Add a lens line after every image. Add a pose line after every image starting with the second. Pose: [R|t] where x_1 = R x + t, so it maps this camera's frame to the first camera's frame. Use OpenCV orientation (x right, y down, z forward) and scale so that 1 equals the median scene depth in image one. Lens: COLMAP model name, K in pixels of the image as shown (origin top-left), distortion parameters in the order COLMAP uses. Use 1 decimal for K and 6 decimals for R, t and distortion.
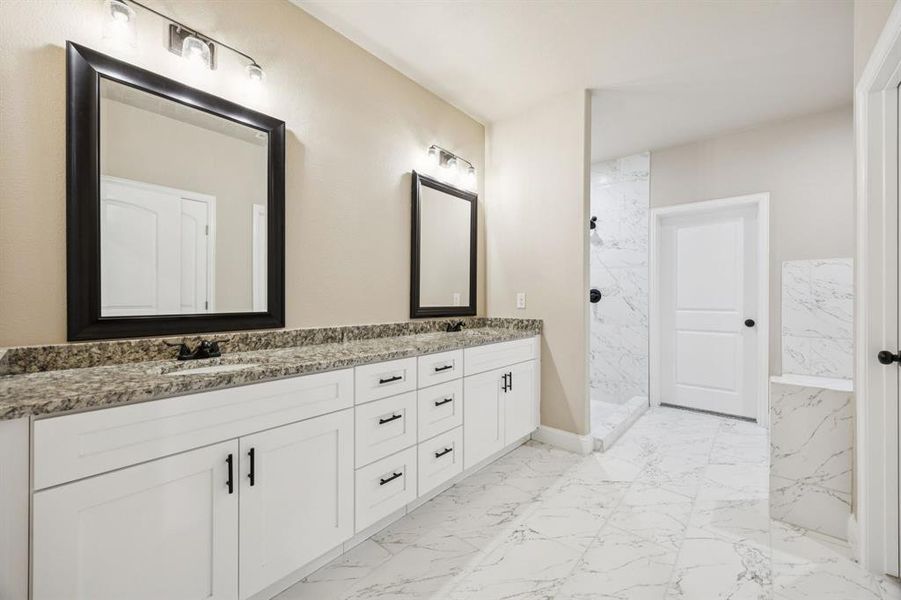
lens RADIAL K [[344.9, 0, 455.4], [0, 344.9, 296.2], [0, 0, 1]] dist [-0.002016, -0.000097]
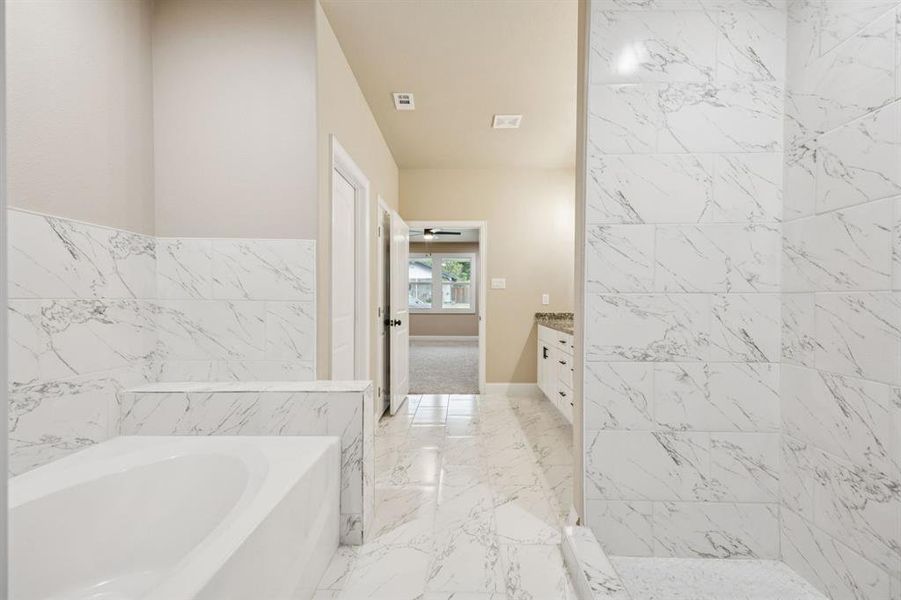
lens RADIAL K [[344.9, 0, 455.4], [0, 344.9, 296.2], [0, 0, 1]] dist [-0.002016, -0.000097]
pose [[-0.757061, -0.004189, -0.653330, 1.206132], [0.007791, 0.999850, -0.015438, 0.014219], [0.653297, -0.016778, -0.756915, 1.667022]]
